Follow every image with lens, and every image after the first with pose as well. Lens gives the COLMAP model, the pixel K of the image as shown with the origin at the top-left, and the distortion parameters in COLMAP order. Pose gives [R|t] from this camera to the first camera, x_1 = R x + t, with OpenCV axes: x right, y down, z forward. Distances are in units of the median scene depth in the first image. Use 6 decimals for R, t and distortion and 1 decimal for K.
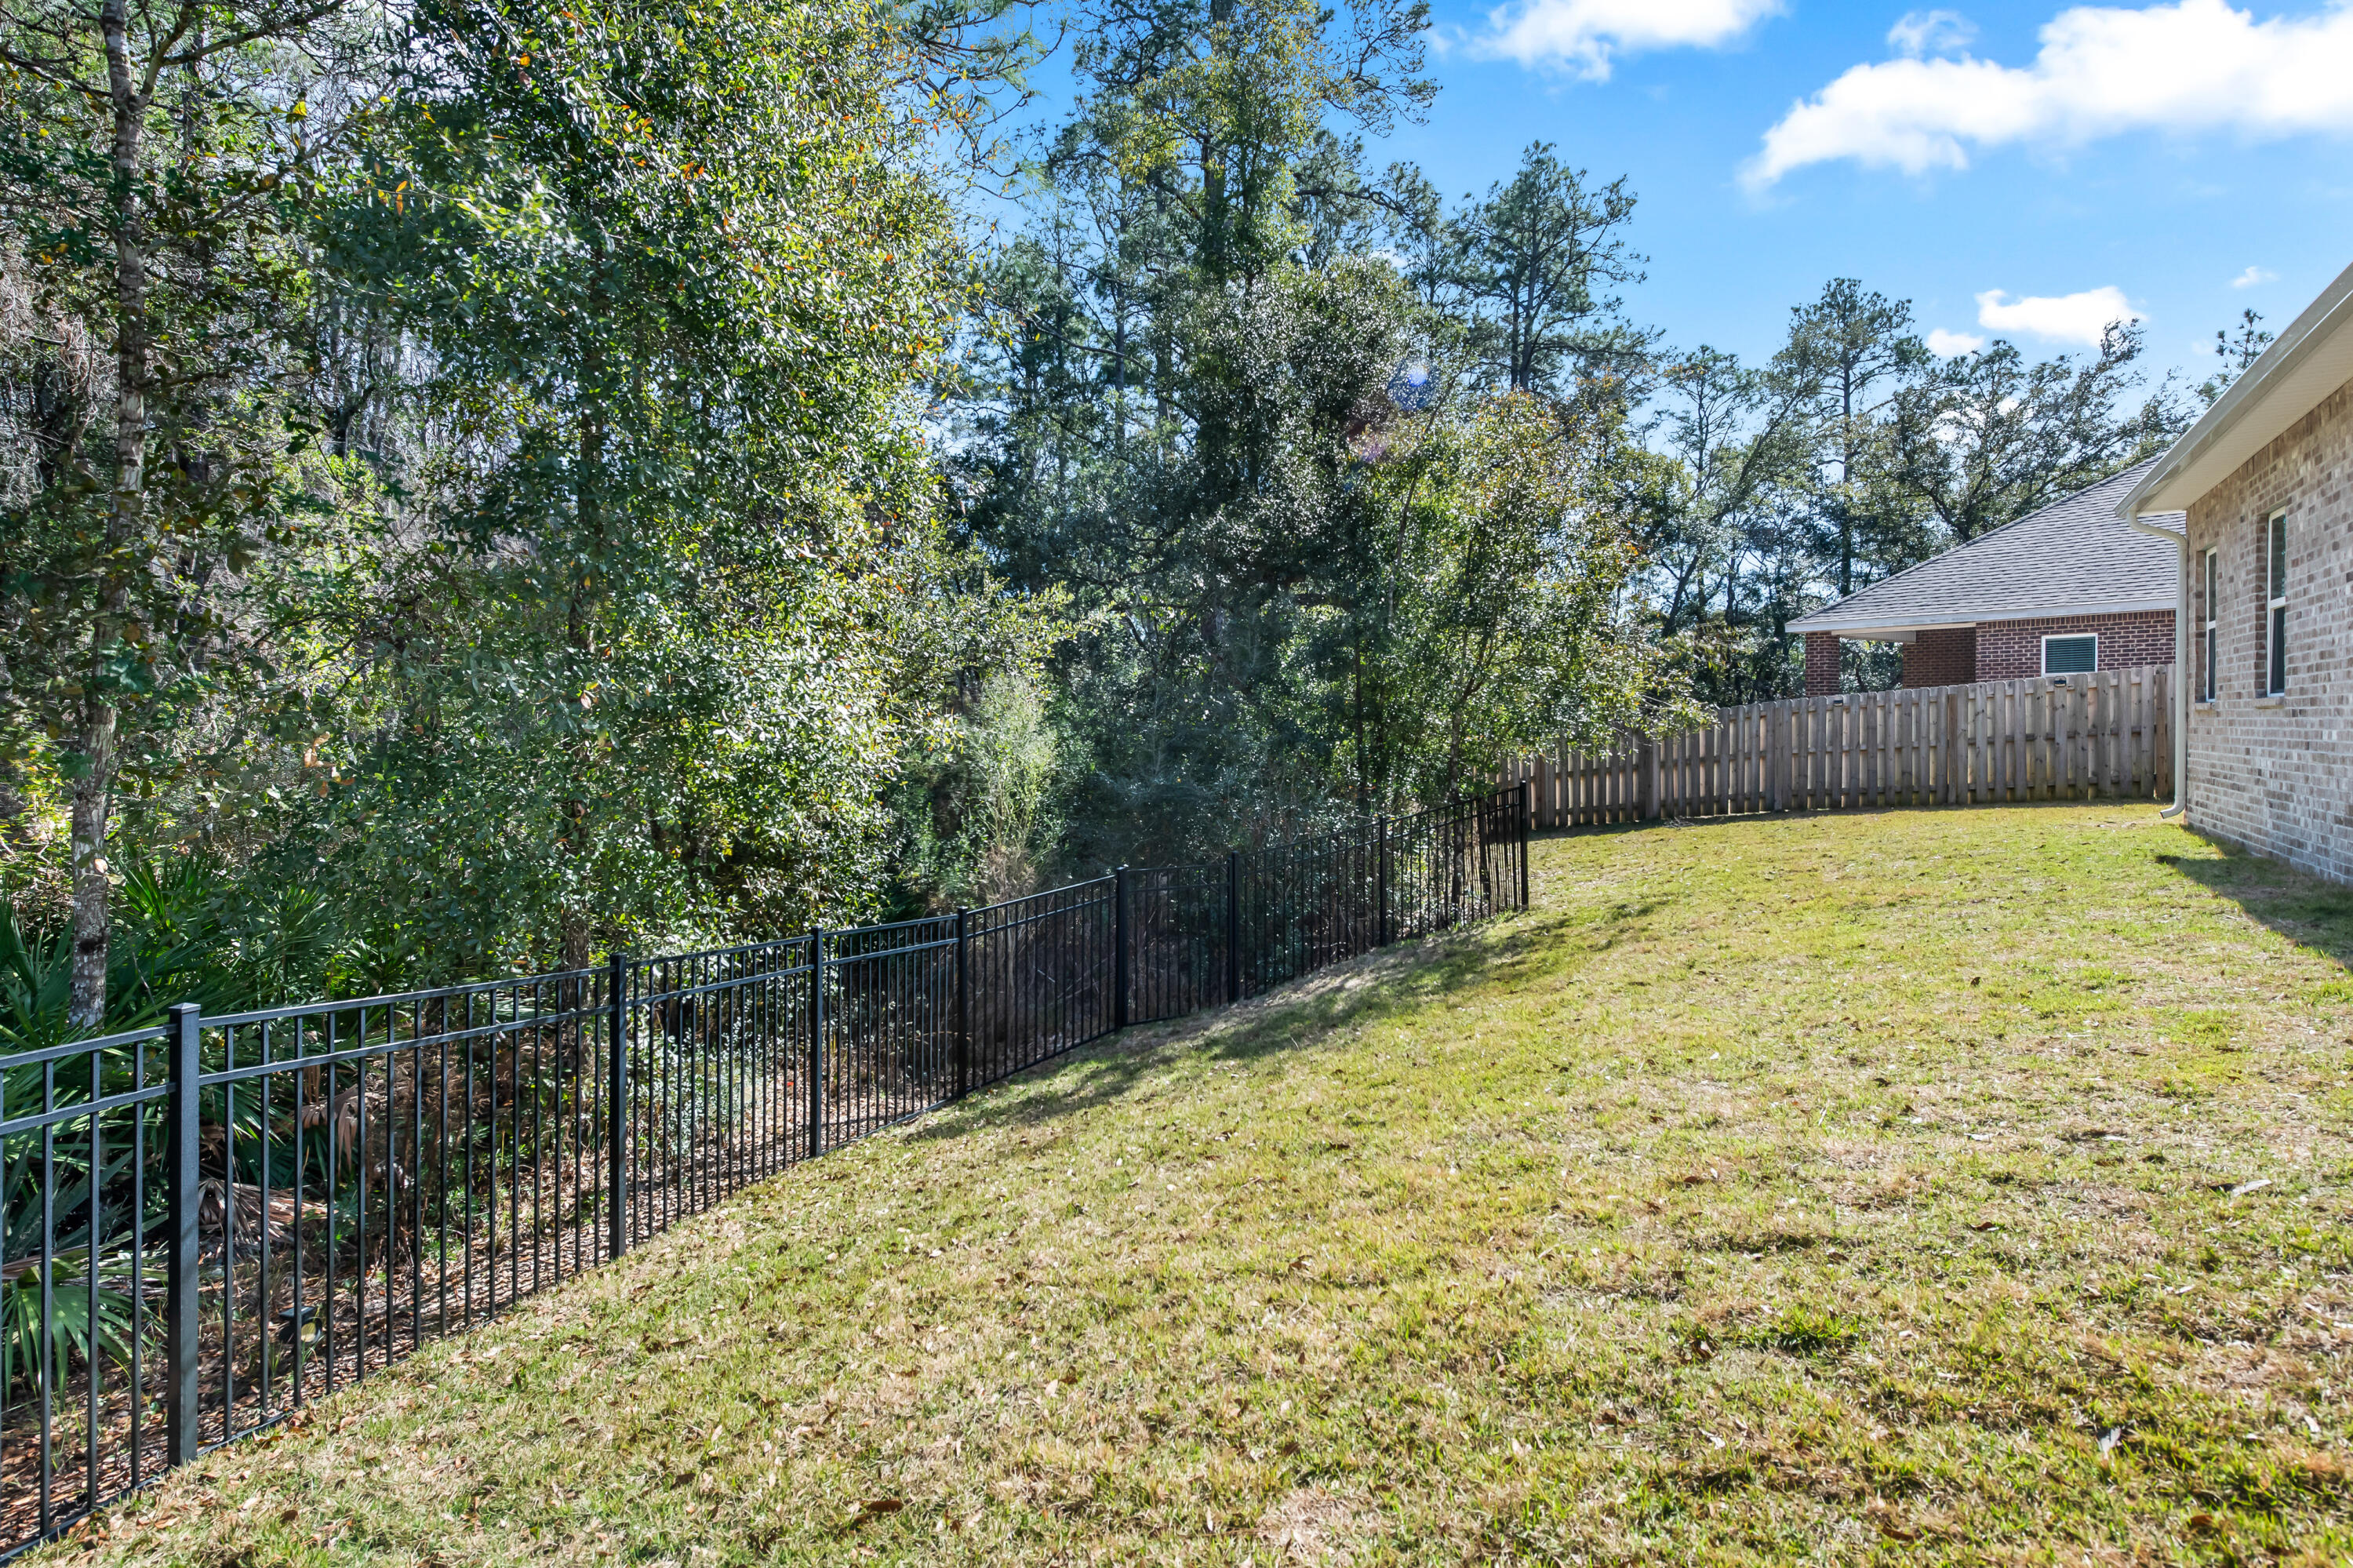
lens RADIAL K [[1203.4, 0, 1188.7], [0, 1203.4, 752.3], [0, 0, 1]] dist [0.001488, -0.000036]
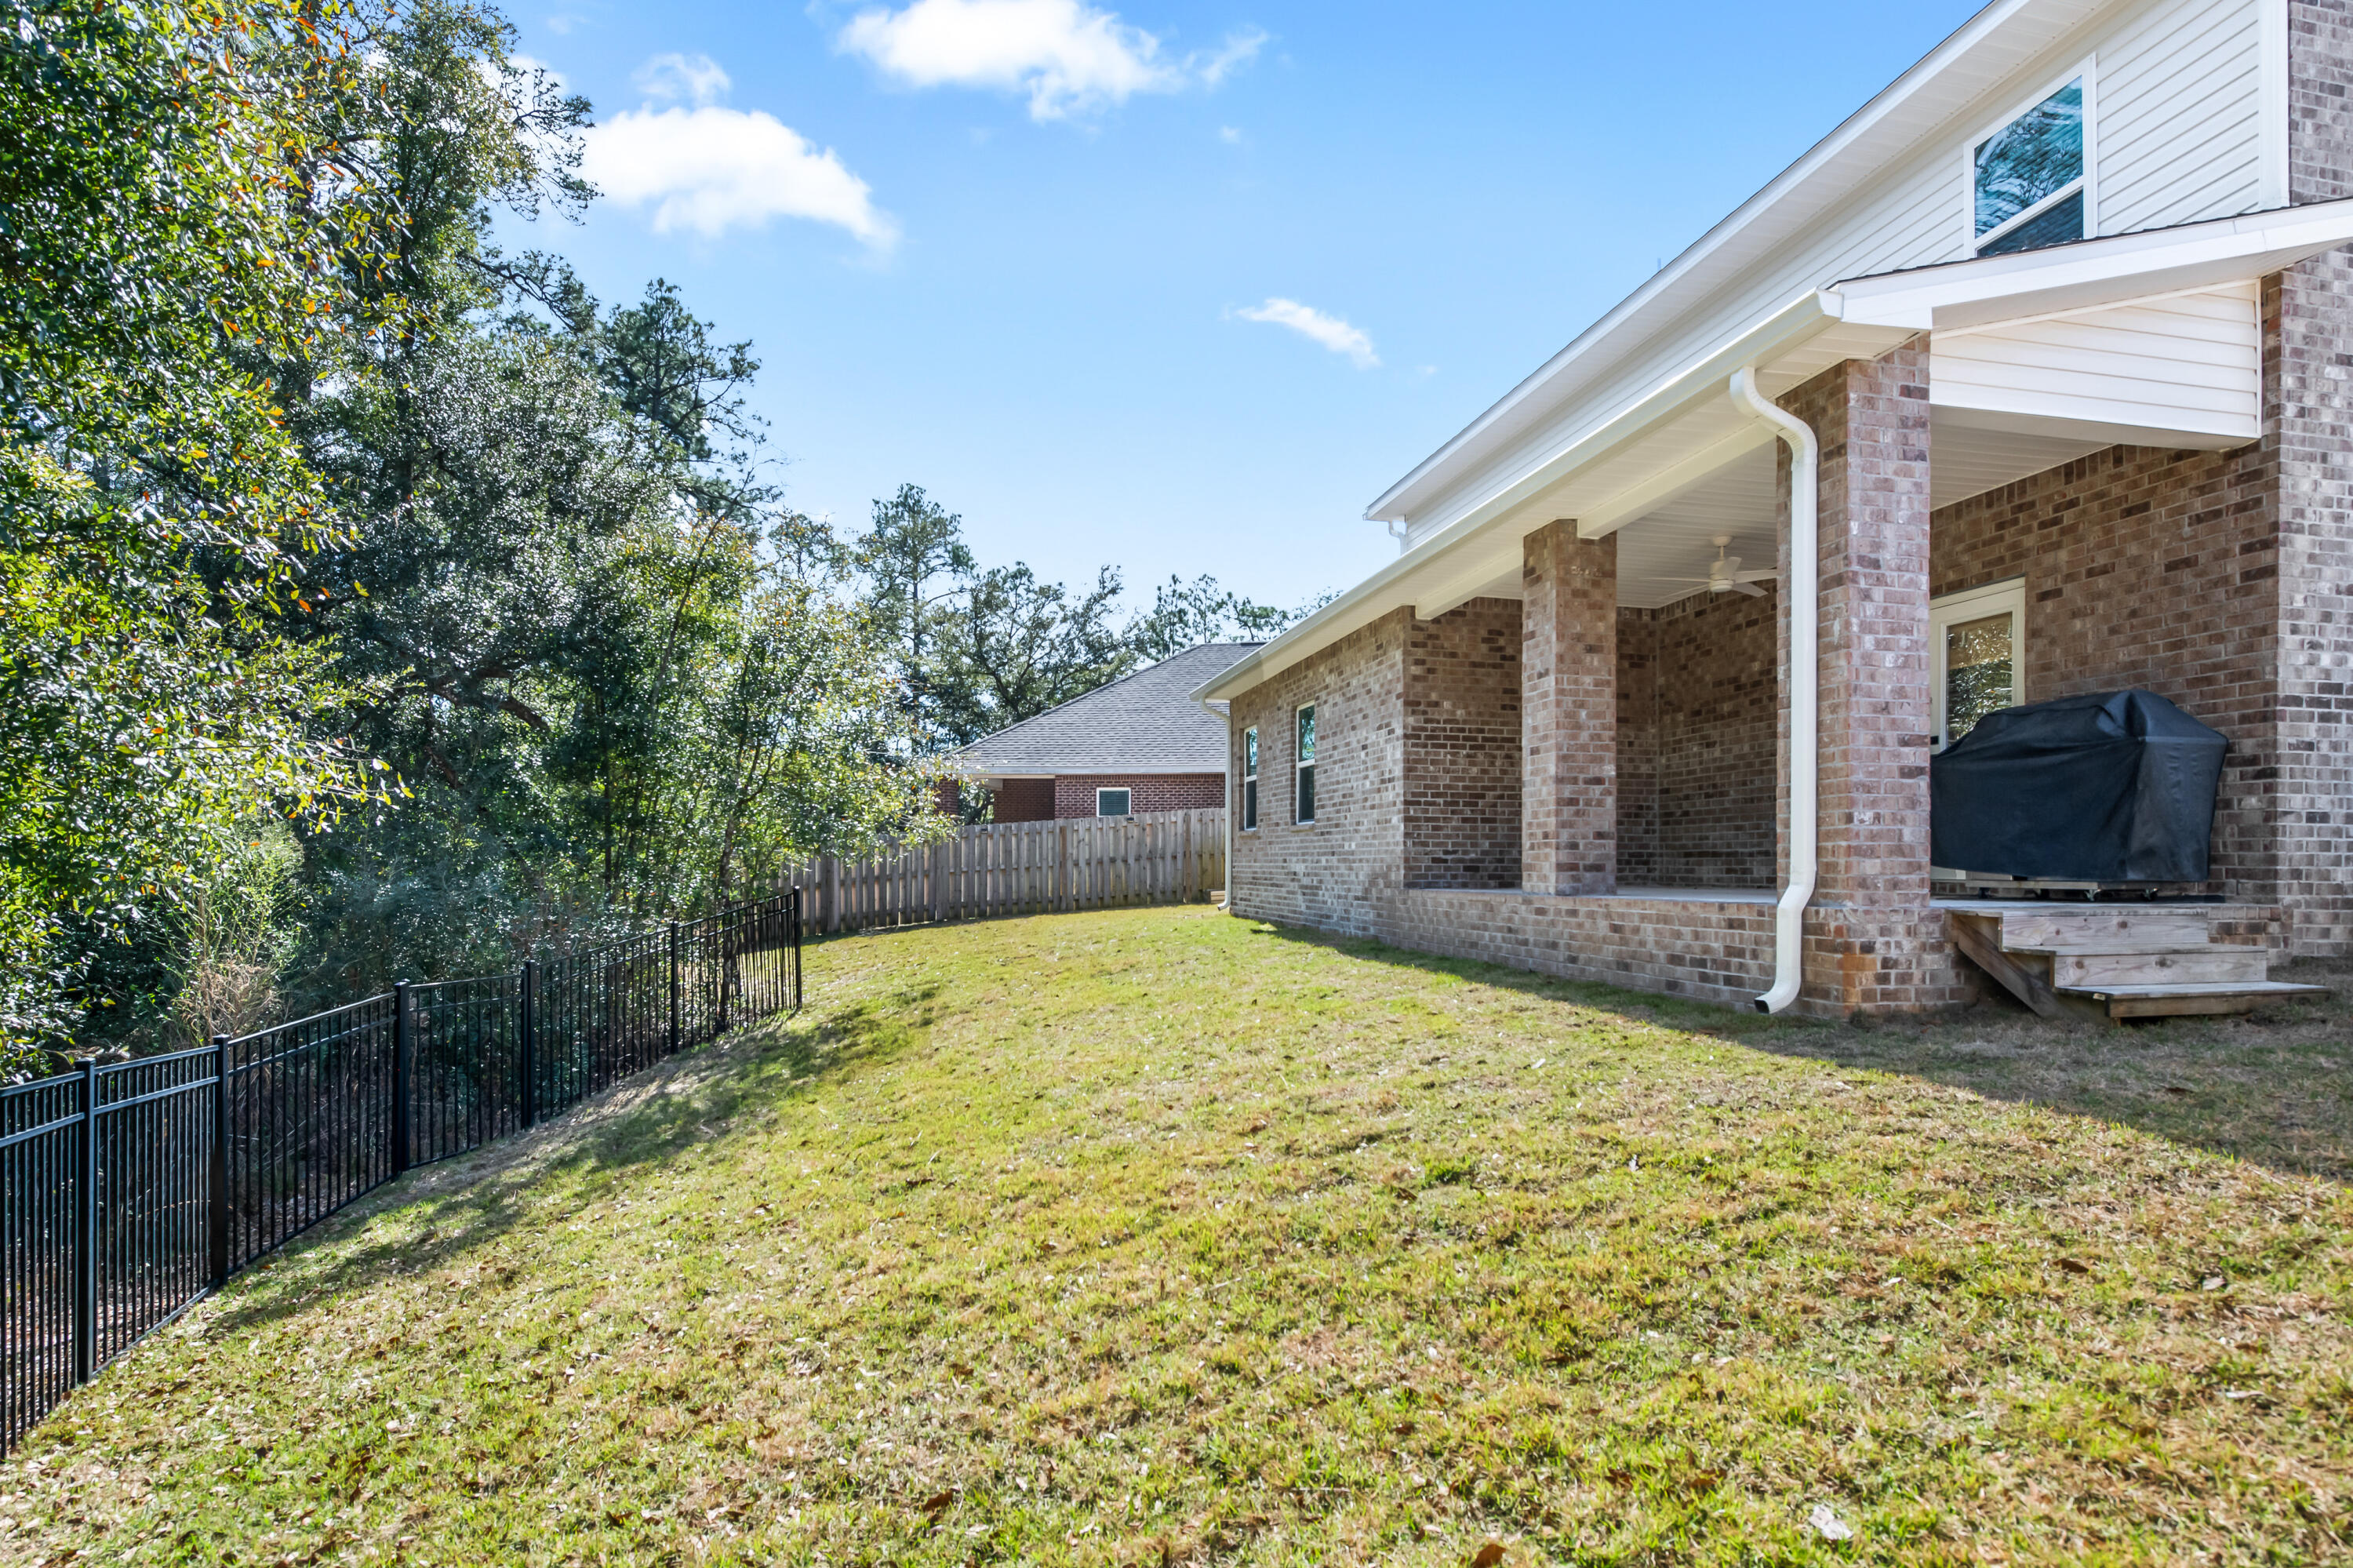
lens RADIAL K [[1133.9, 0, 1173.6], [0, 1133.9, 888.5], [0, 0, 1]] dist [0.000134, -0.021424]
pose [[0.724252, -0.003452, 0.689526, -0.143757], [0.004522, 0.999990, 0.000256, 0.022285], [-0.689520, 0.002932, 0.724261, 0.035613]]
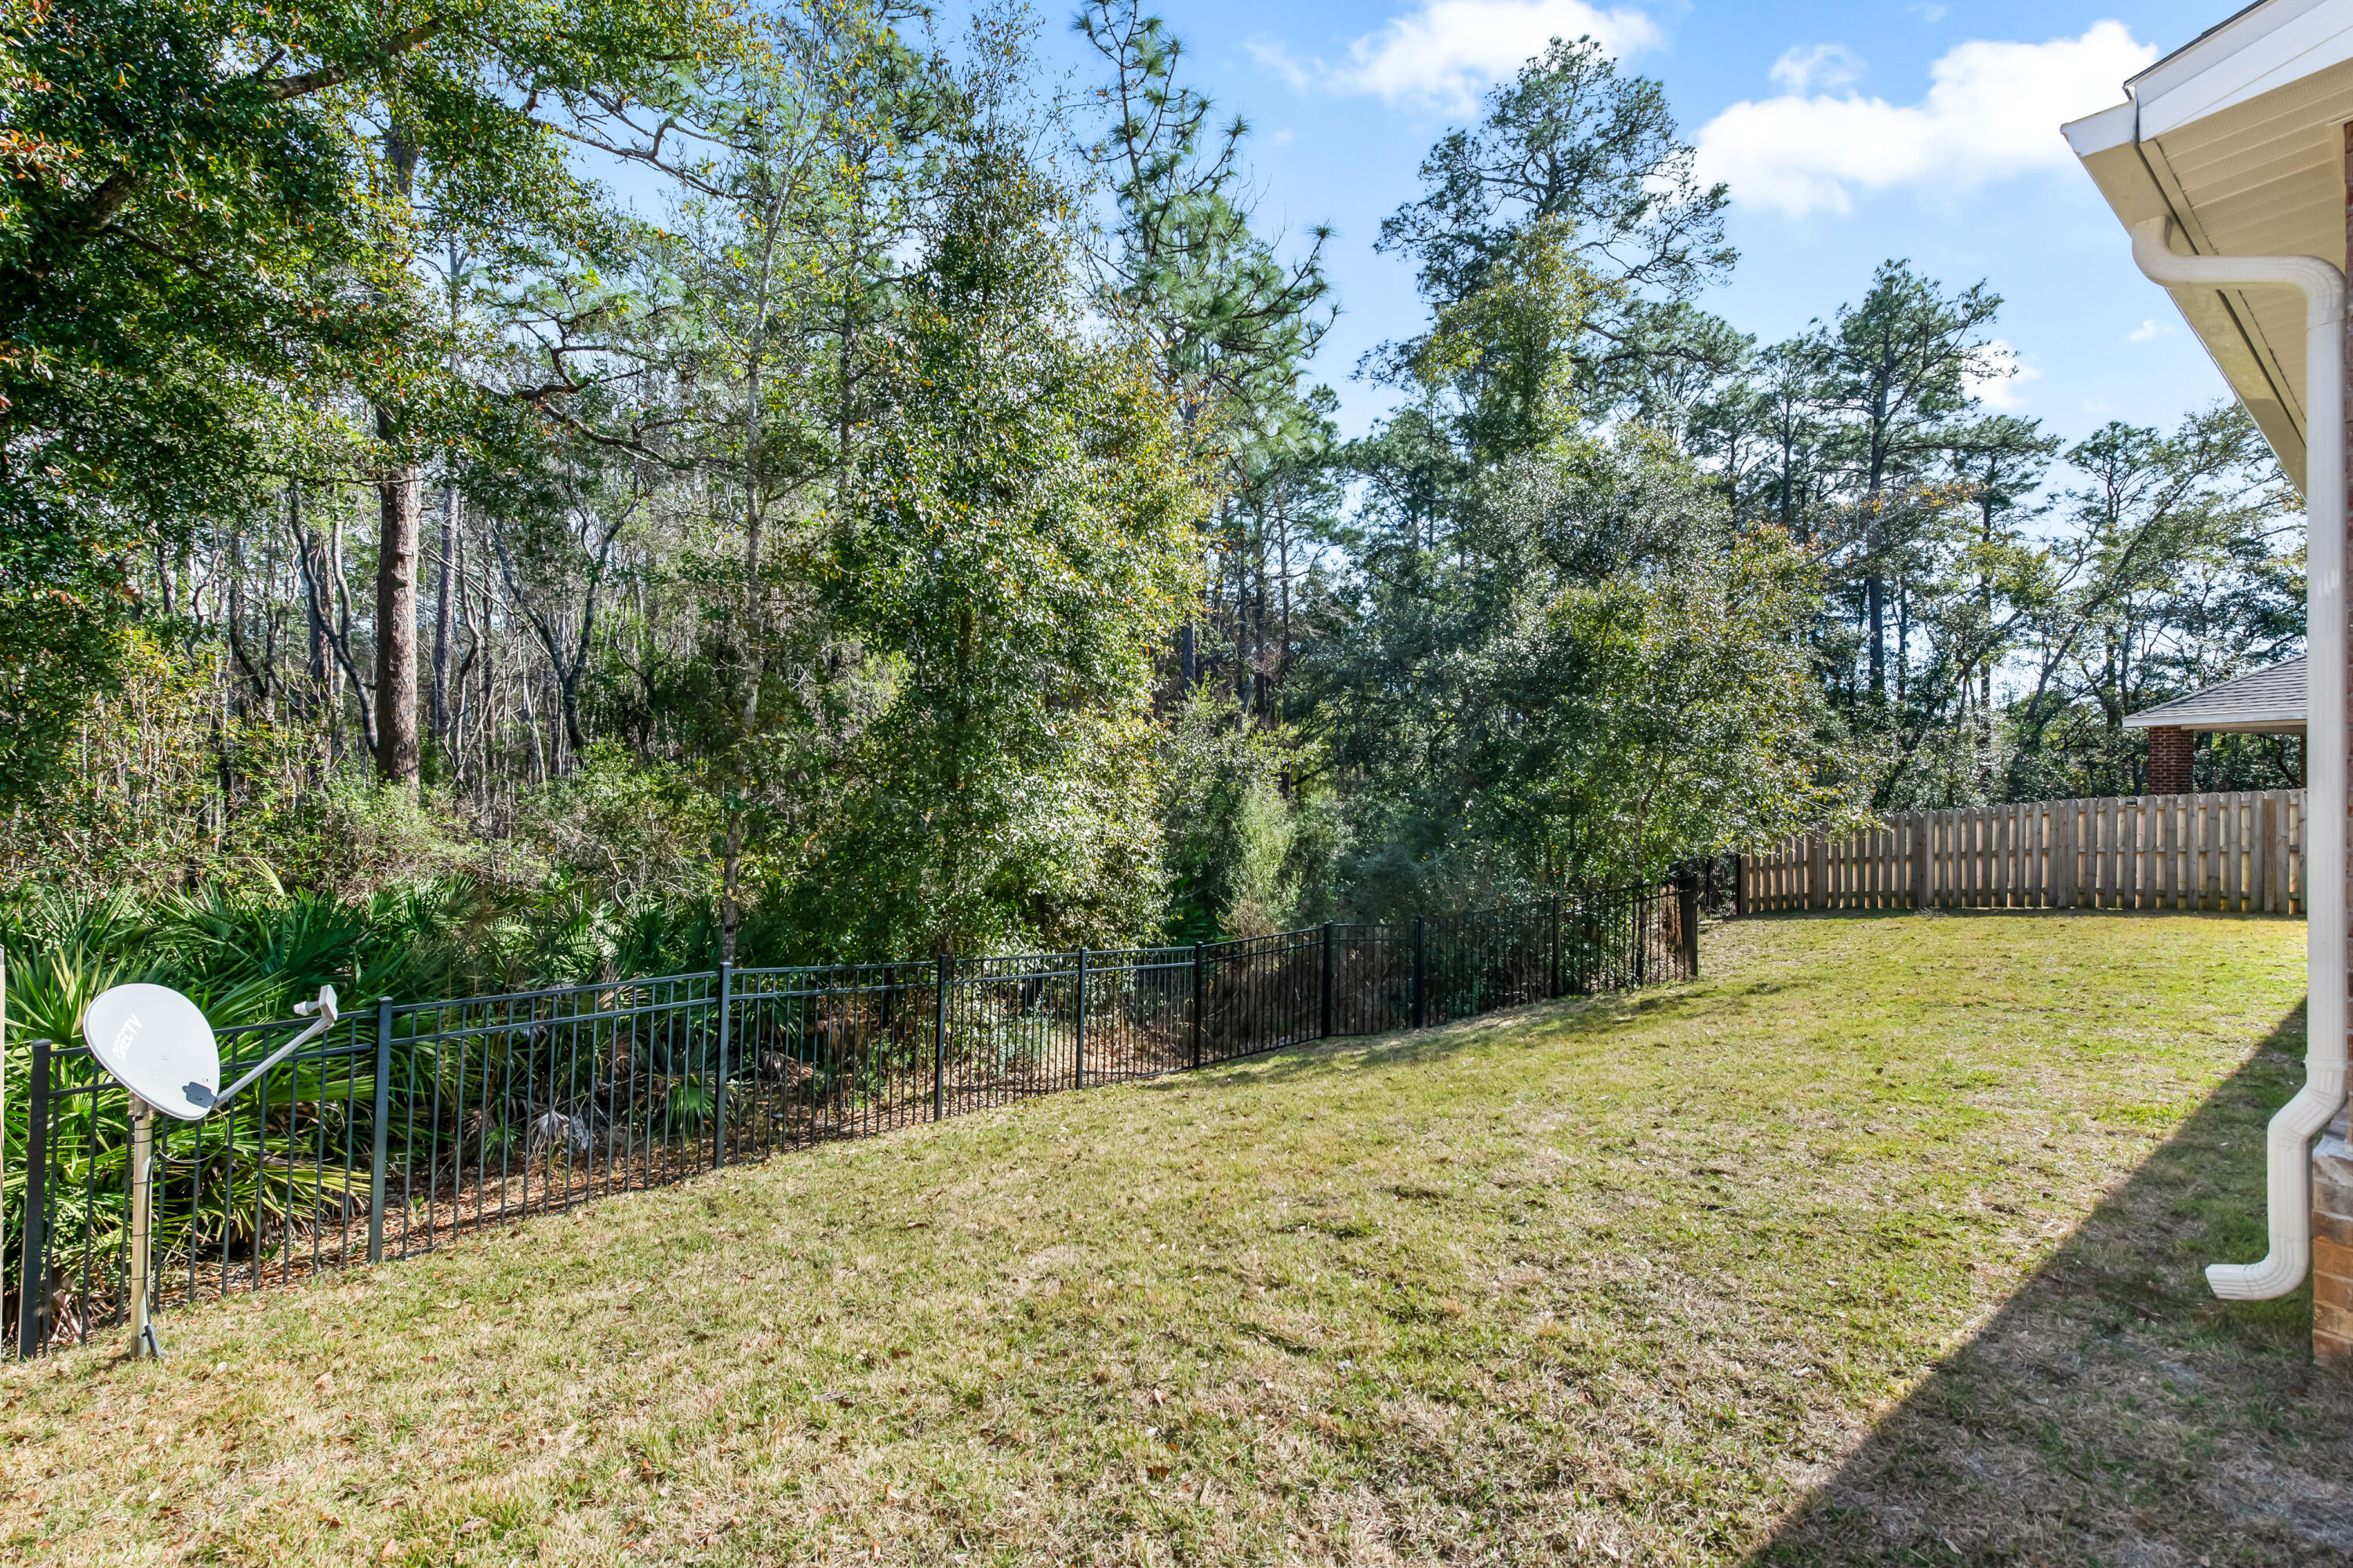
lens RADIAL K [[978.1, 0, 1178.4], [0, 978.1, 782.1], [0, 0, 1]] dist [0.003426, -0.003079]
pose [[0.917640, 0.014931, -0.397132, 0.159865], [-0.025492, 0.999447, -0.021328, -0.026384], [0.396594, 0.029695, 0.917514, -0.084113]]
